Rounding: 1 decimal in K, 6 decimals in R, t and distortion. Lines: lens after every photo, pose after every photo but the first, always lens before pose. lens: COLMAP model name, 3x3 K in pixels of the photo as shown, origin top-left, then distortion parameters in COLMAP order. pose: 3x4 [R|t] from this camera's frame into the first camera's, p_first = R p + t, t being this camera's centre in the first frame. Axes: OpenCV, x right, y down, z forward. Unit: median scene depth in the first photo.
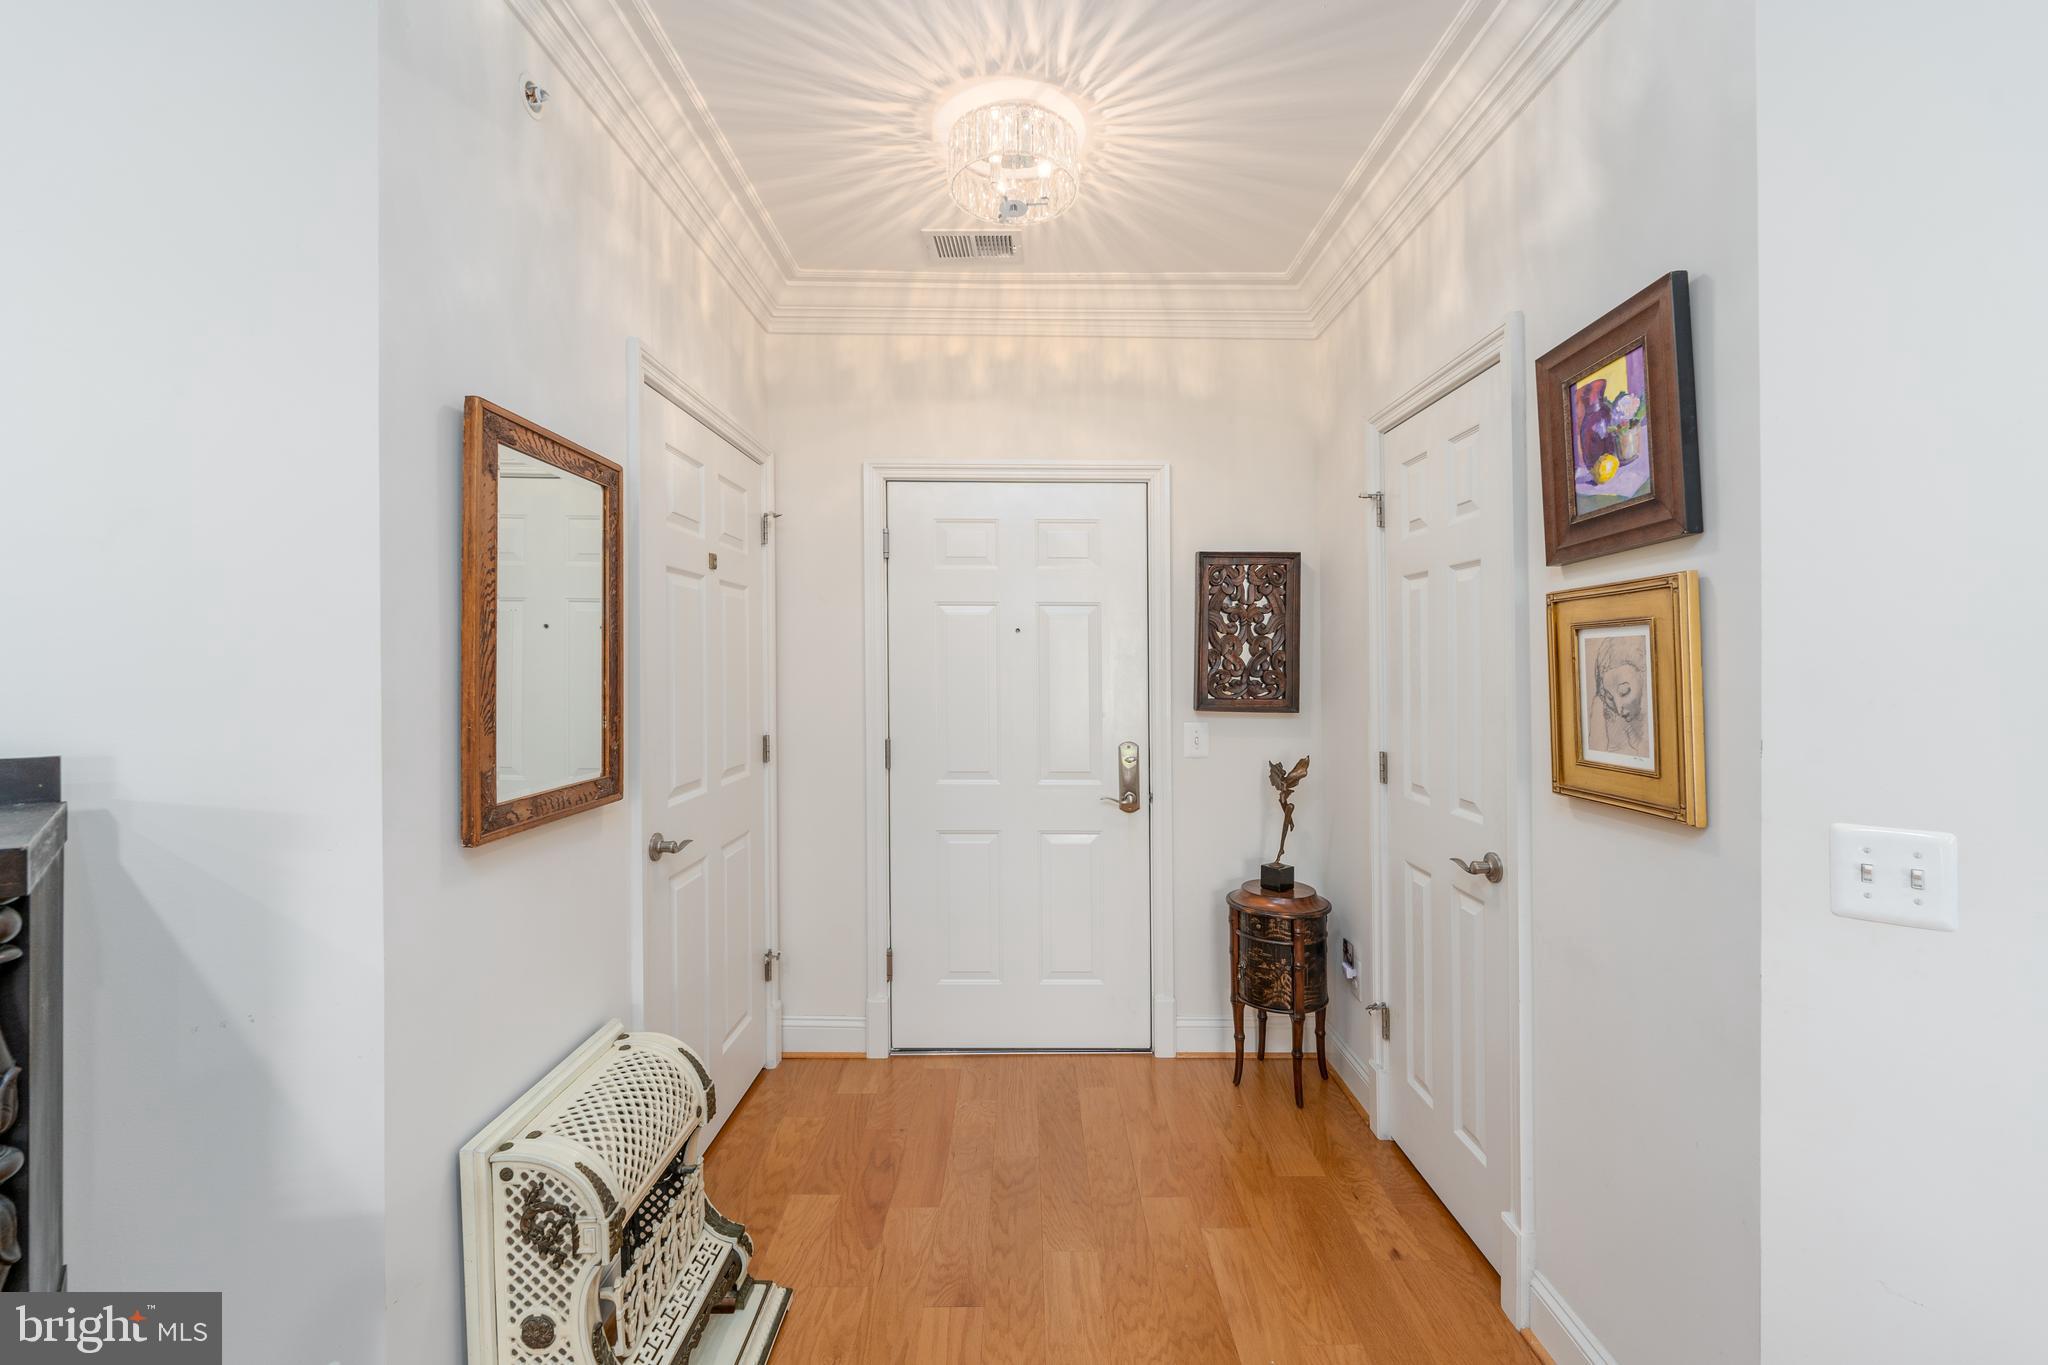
lens RADIAL K [[838.6, 0, 1059.0], [0, 838.6, 659.8], [0, 0, 1]] dist [0.000462, 0.000196]
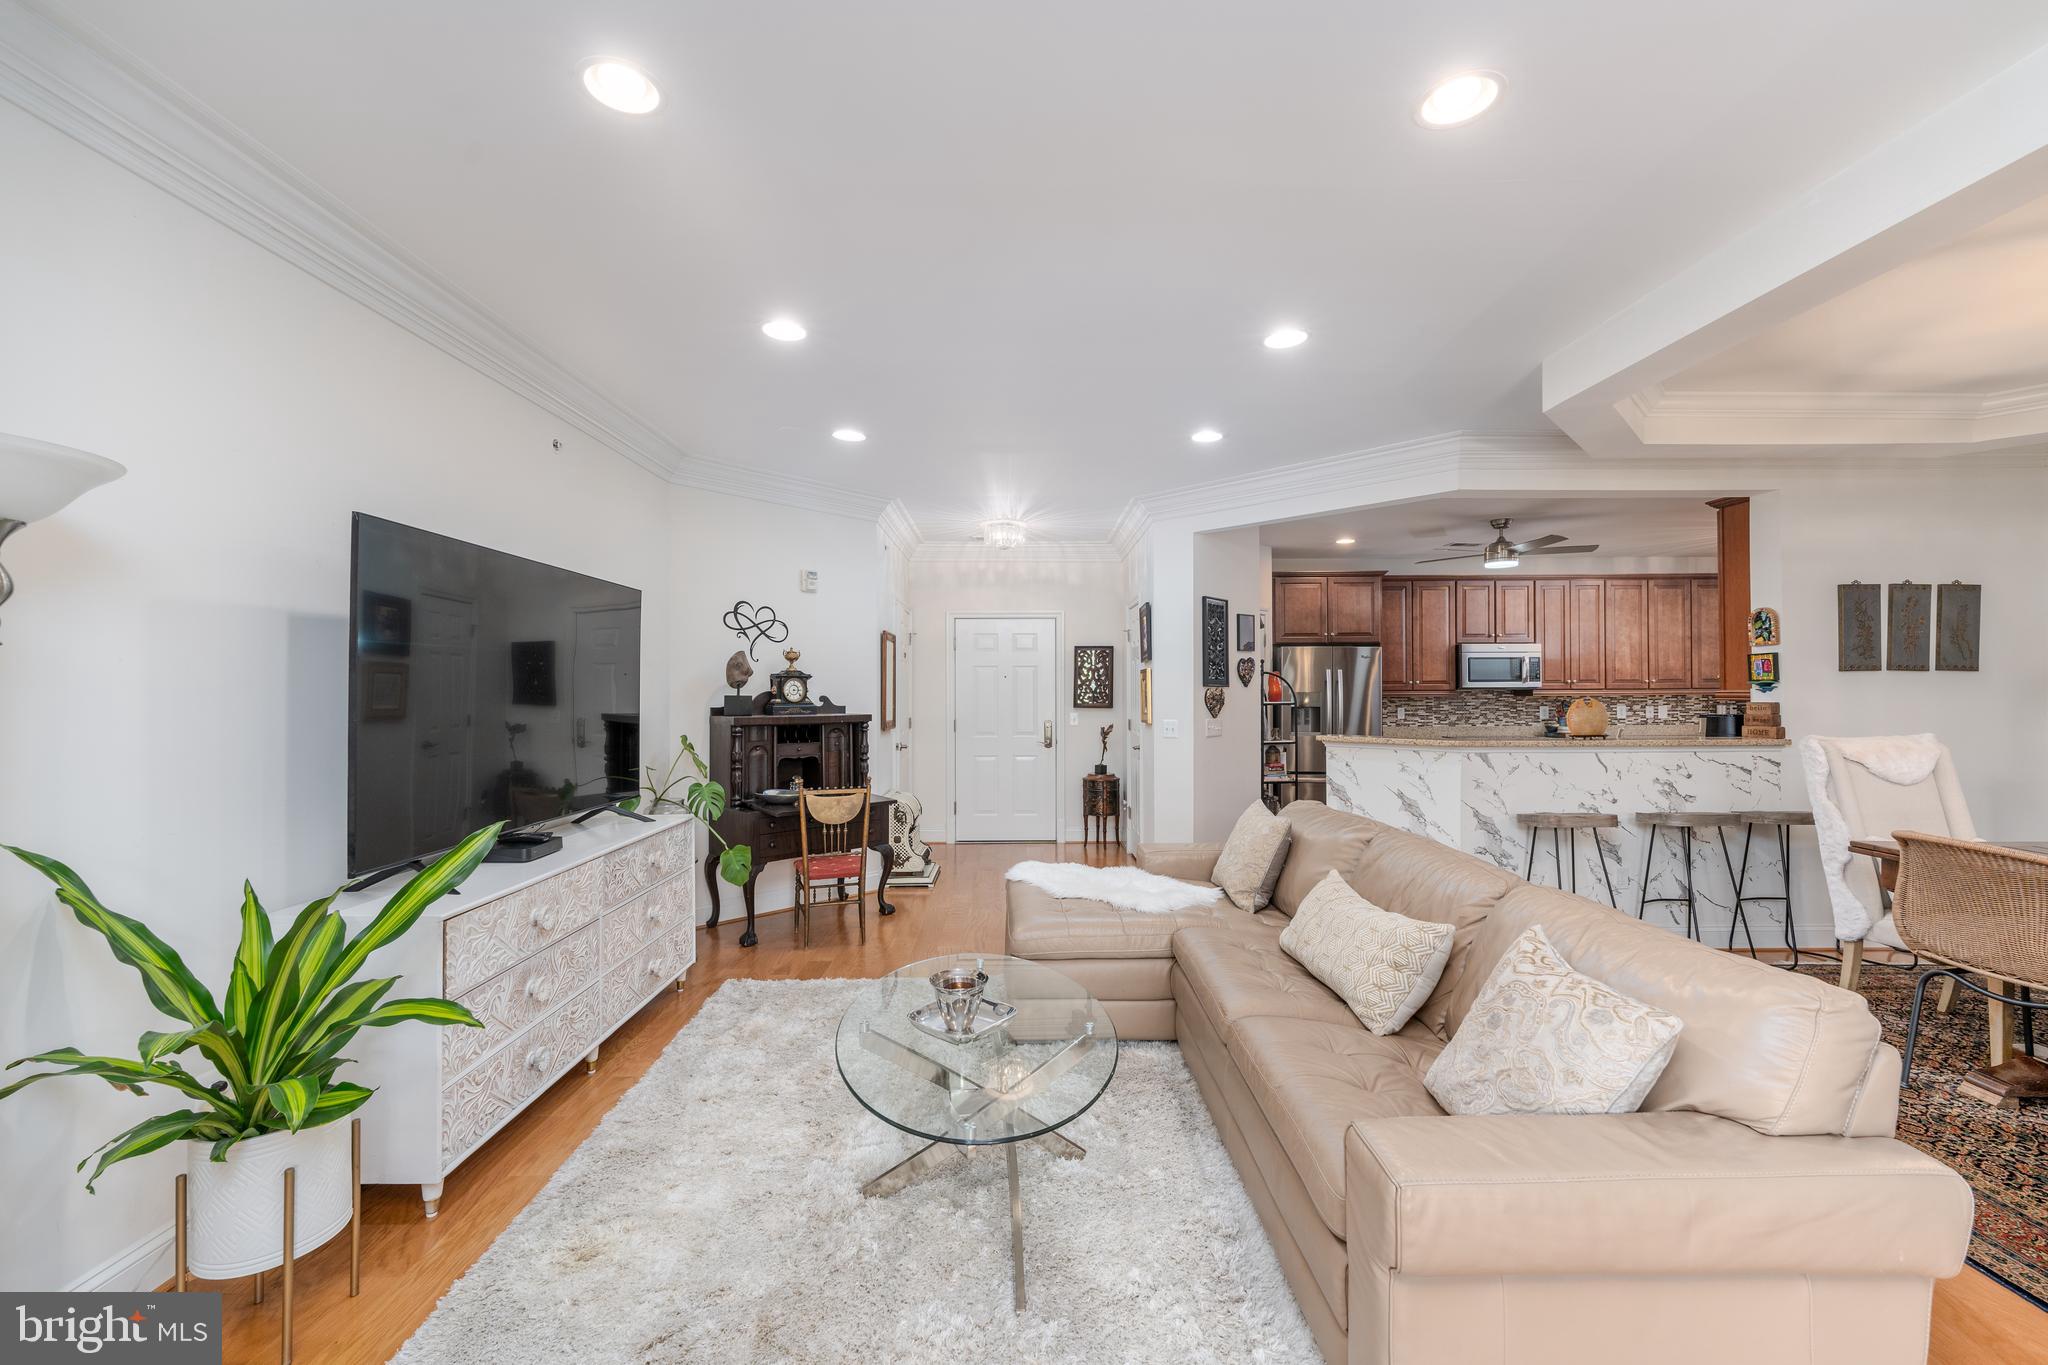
lens RADIAL K [[838.6, 0, 1026.2], [0, 838.6, 683.0], [0, 0, 1]] dist [0.000462, 0.000196]
pose [[0.999589, 0.000163, -0.028683, 0.093431], [-0.000043, 0.999991, 0.004188, -0.026800], [0.028683, -0.004185, 0.999580, -1.632968]]
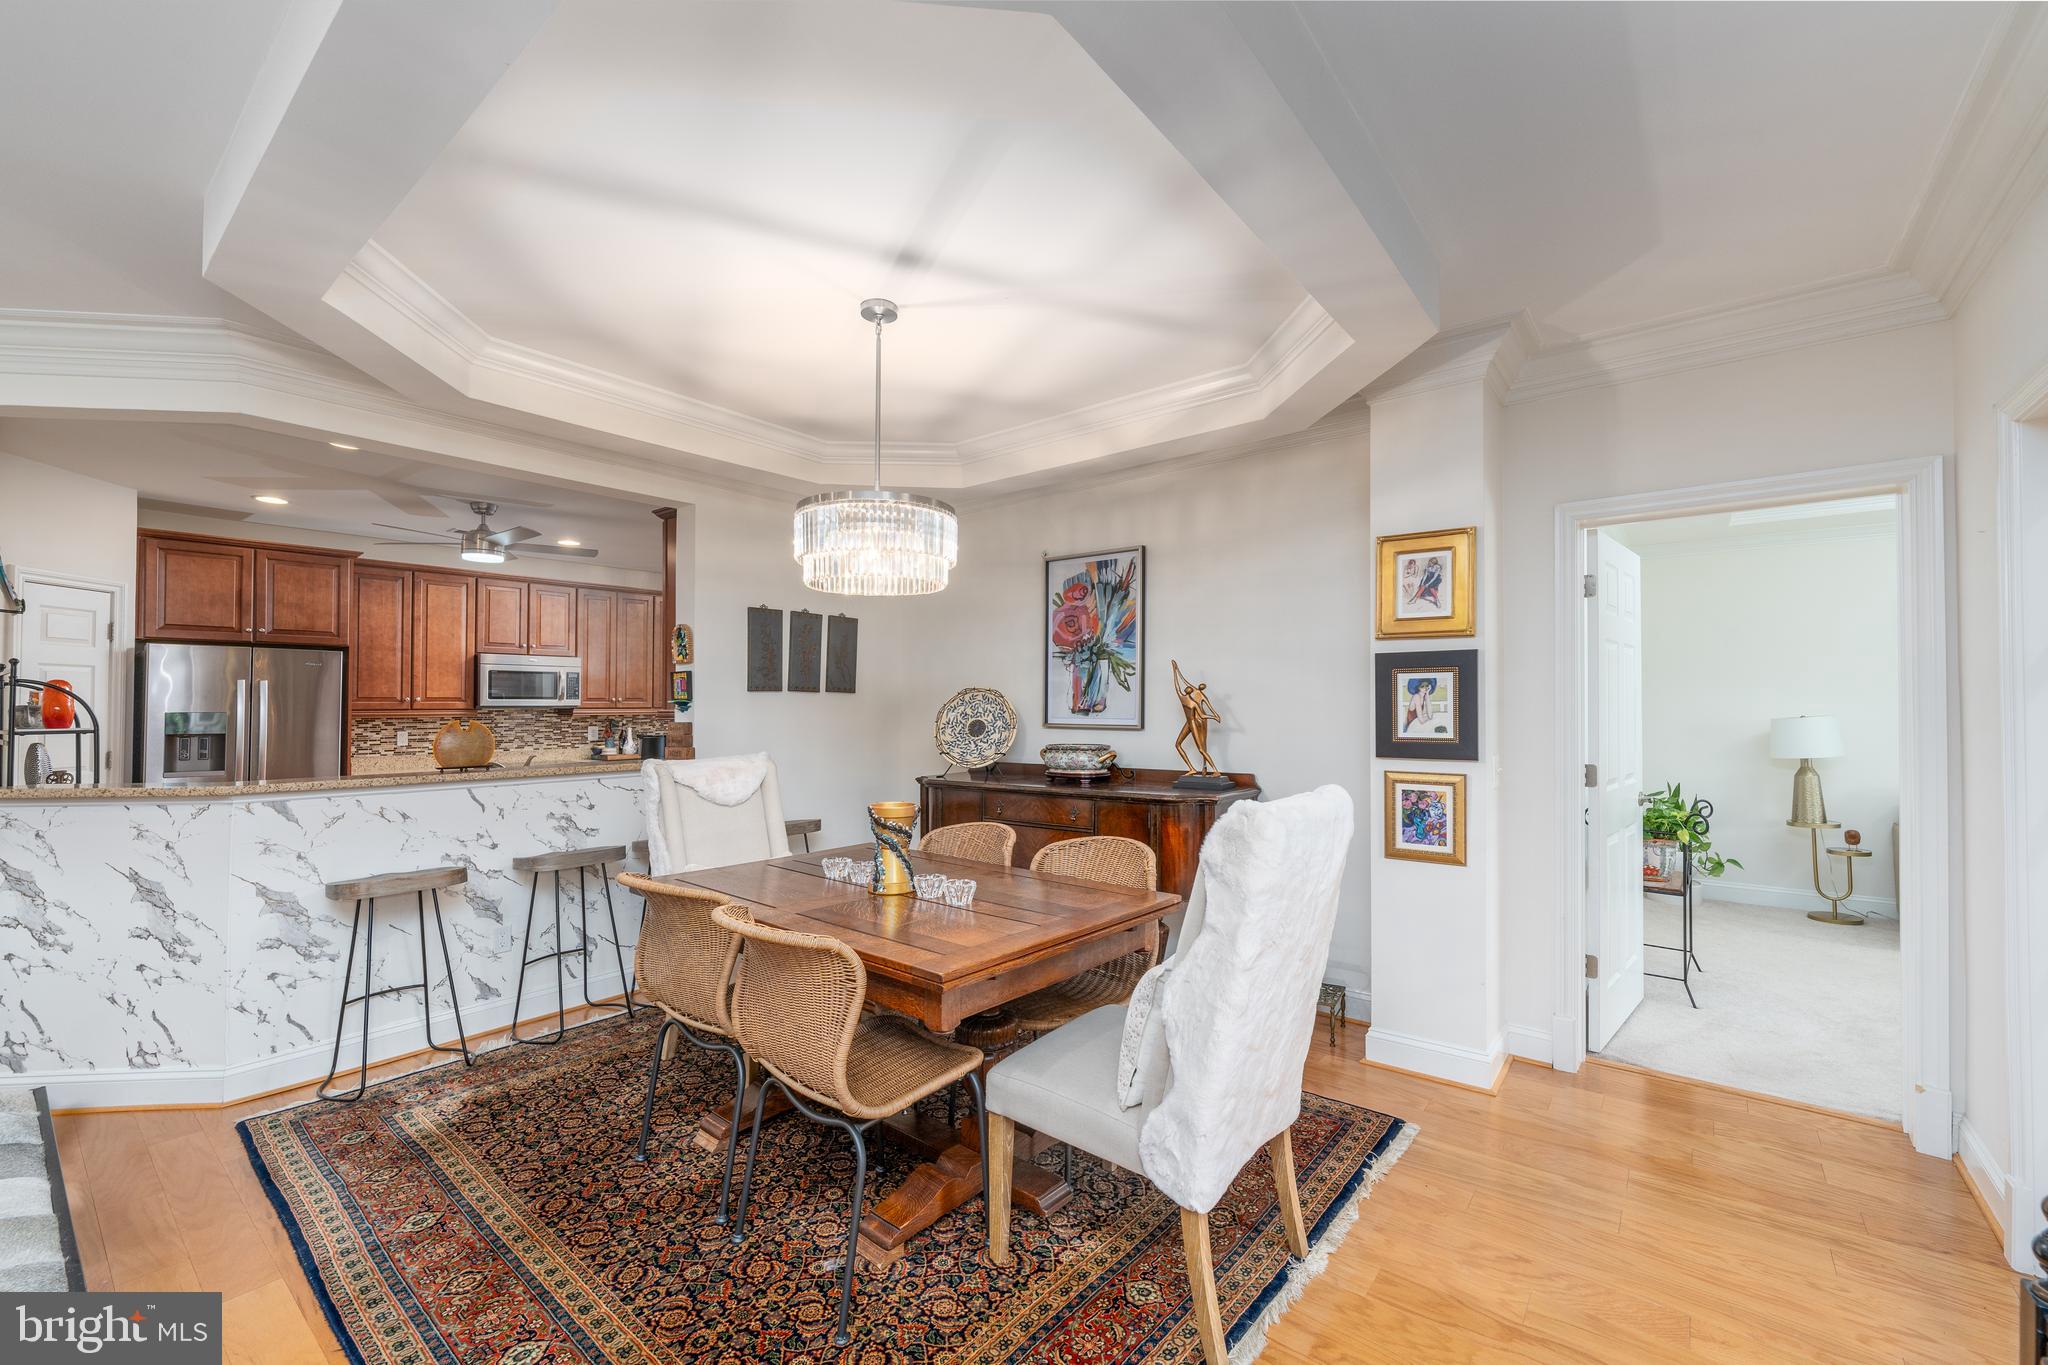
lens RADIAL K [[838.6, 0, 1038.6], [0, 838.6, 687.7], [0, 0, 1]] dist [0.000462, 0.000196]
pose [[0.653912, 0.019591, 0.756317, 0.716742], [-0.010474, 0.999803, -0.016843, -0.027695], [-0.756498, 0.003092, 0.653989, -1.497176]]
